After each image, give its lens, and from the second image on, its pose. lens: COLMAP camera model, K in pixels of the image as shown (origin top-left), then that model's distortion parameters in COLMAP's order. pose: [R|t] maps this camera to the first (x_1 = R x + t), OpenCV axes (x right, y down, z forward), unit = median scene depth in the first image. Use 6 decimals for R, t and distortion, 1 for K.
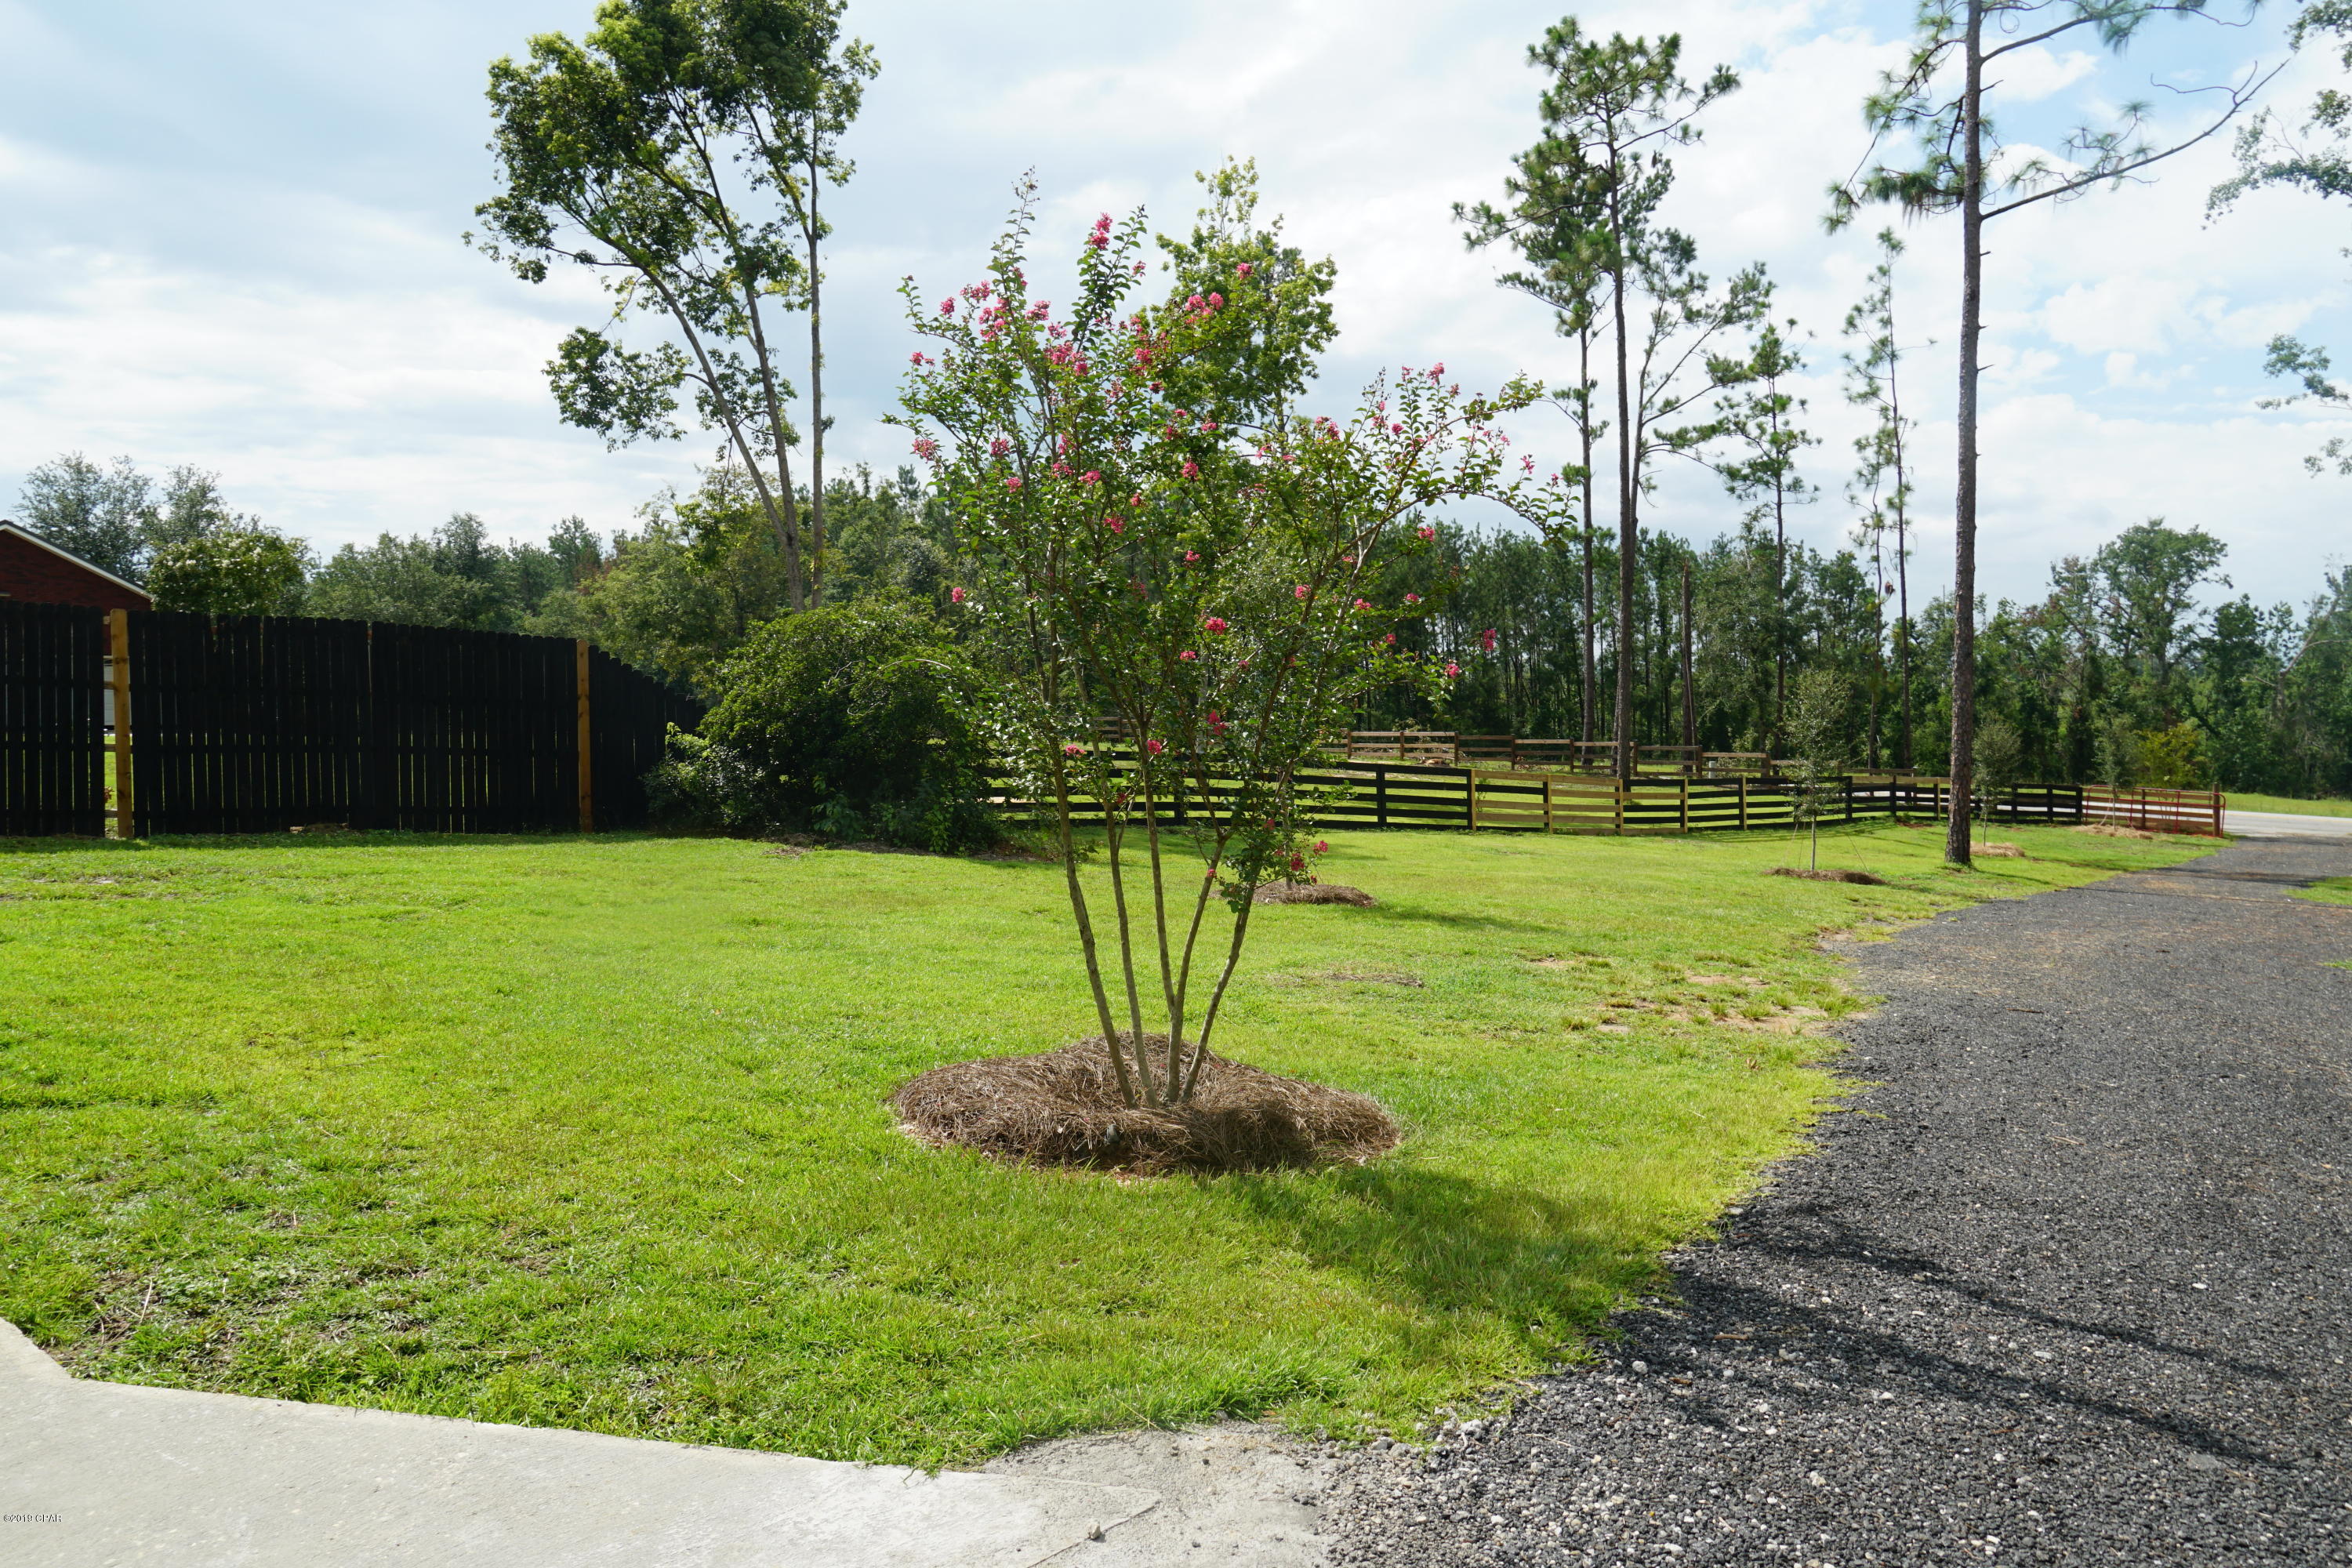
lens RADIAL K [[1766.3, 0, 1152.5], [0, 1766.3, 787.1], [0, 0, 1]] dist [-0.035347, 0.031083]
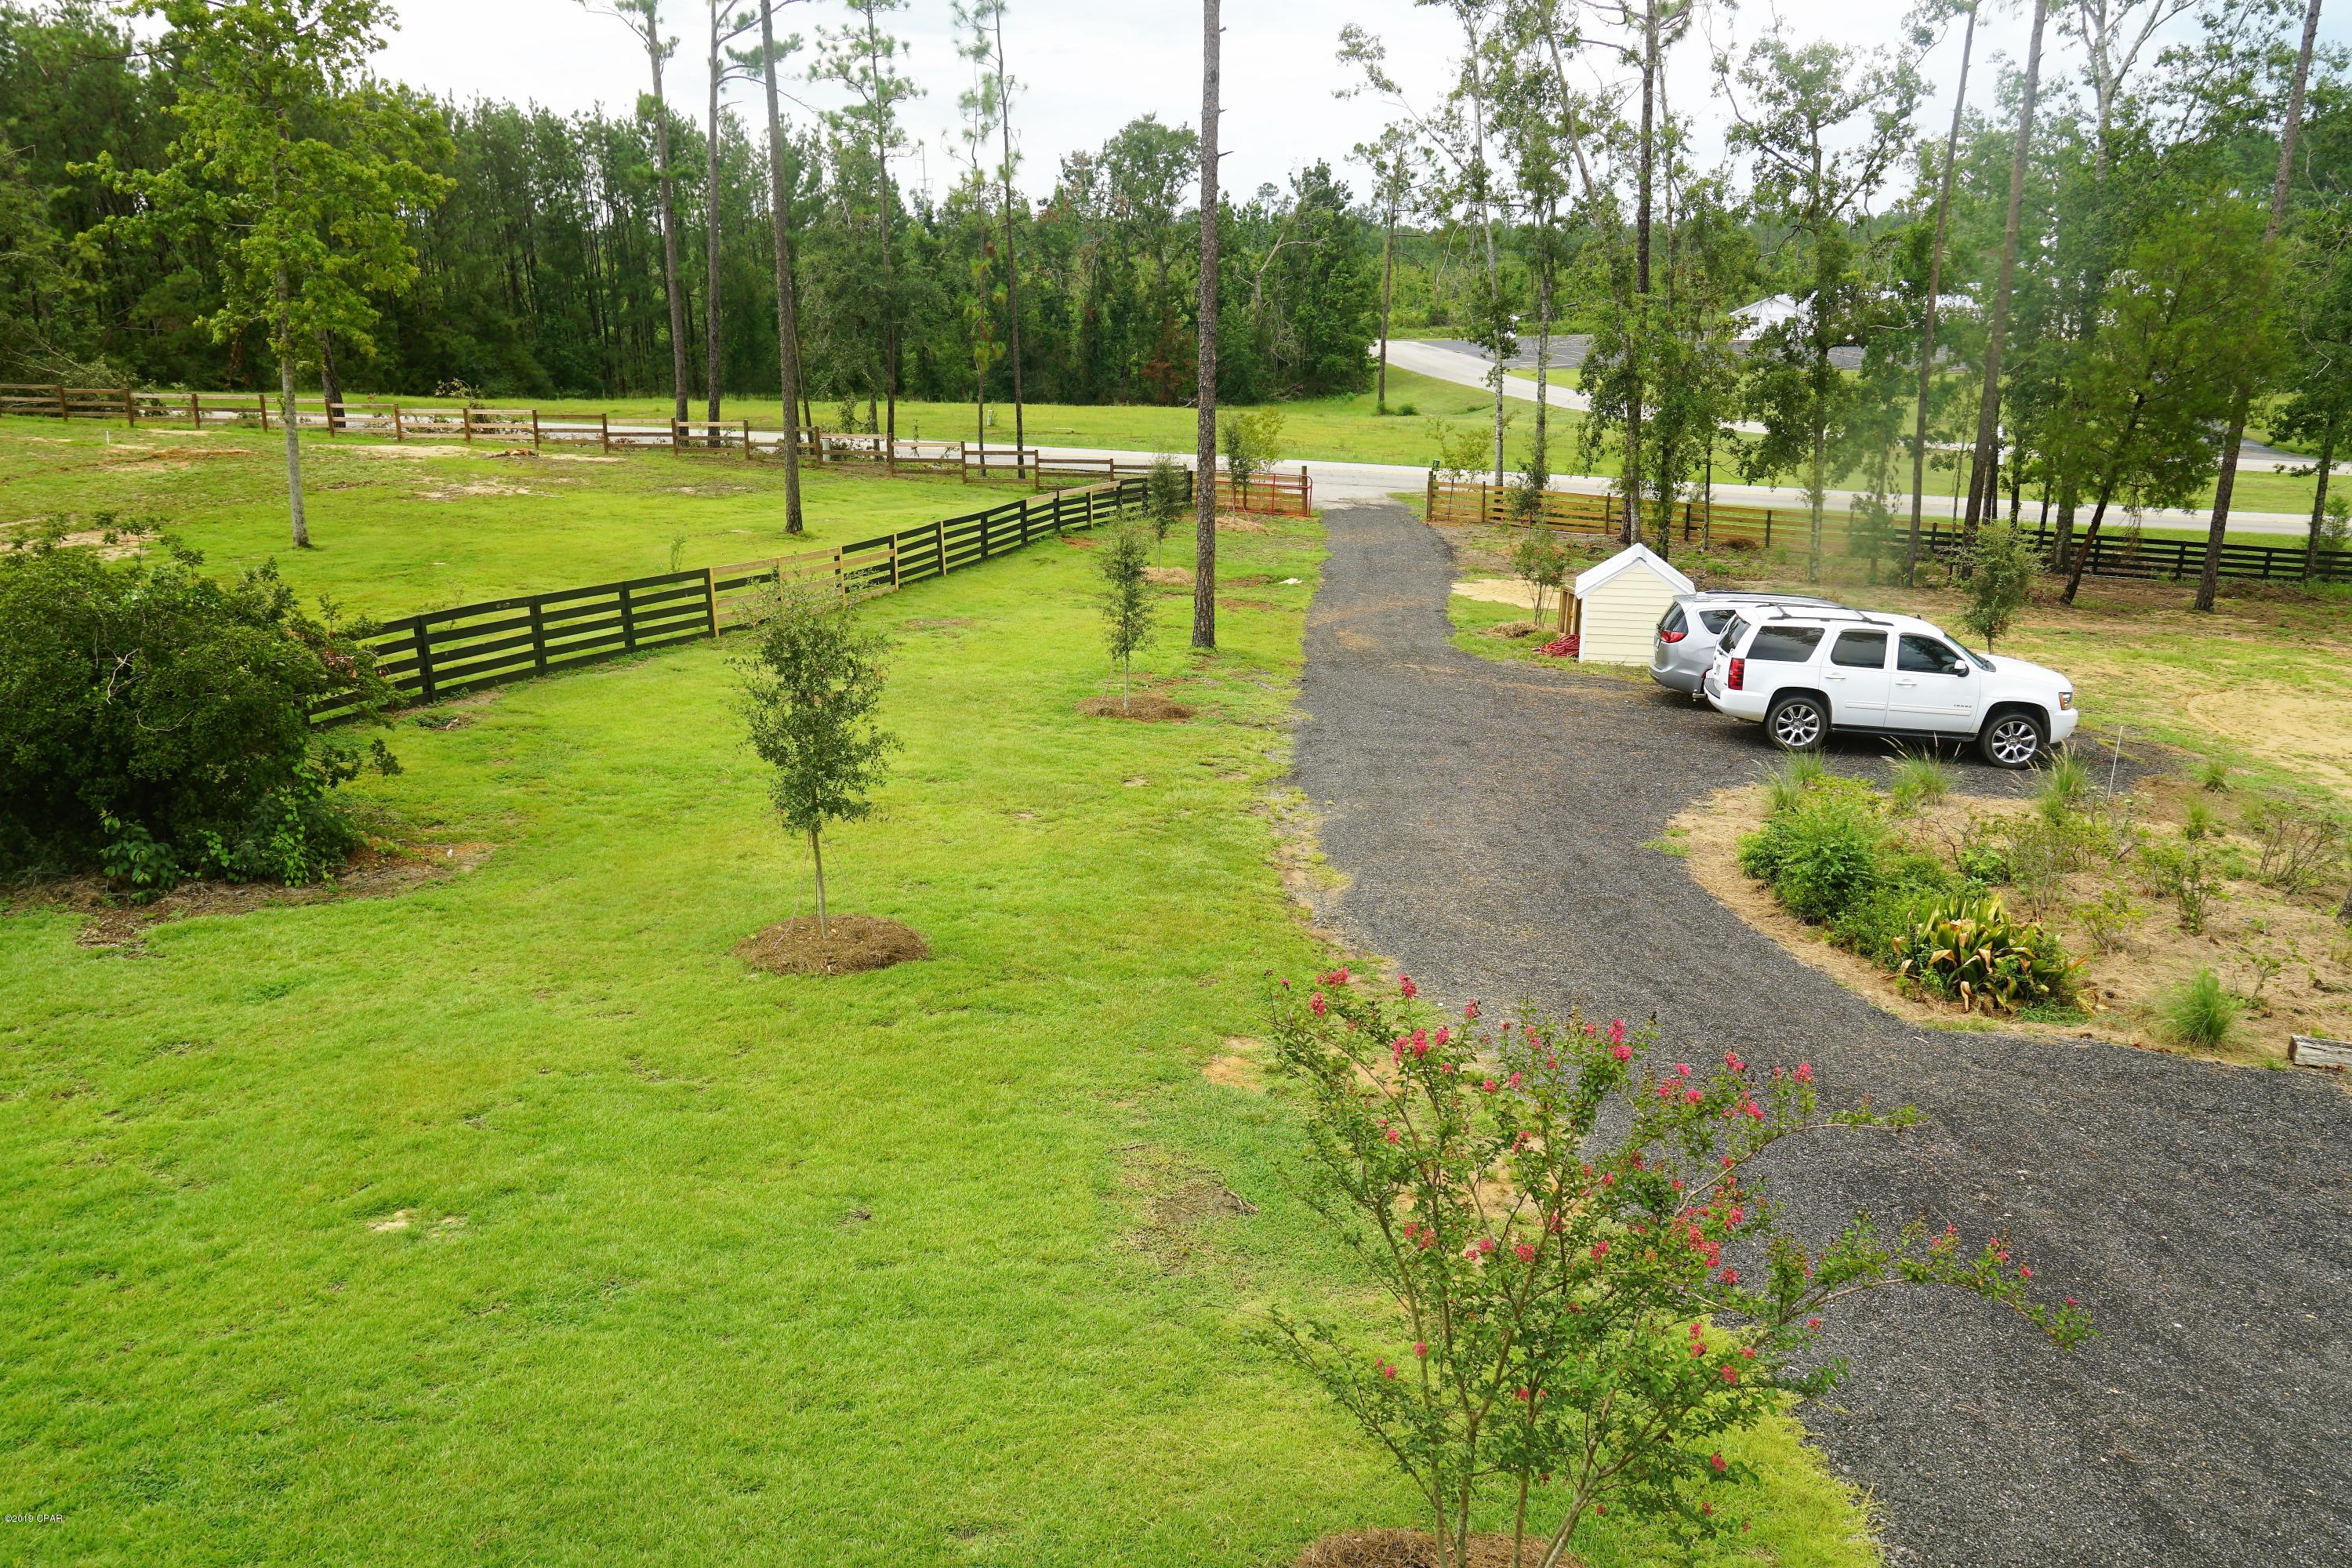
lens RADIAL K [[1924.9, 0, 1159.8], [0, 1924.9, 791.5], [0, 0, 1]] dist [-0.033792, 0.073624]
pose [[0.848054, -0.141034, 0.510798, -0.080934], [0.018646, 0.971277, 0.237218, -0.073065], [-0.529582, -0.191649, 0.826325, 0.025660]]
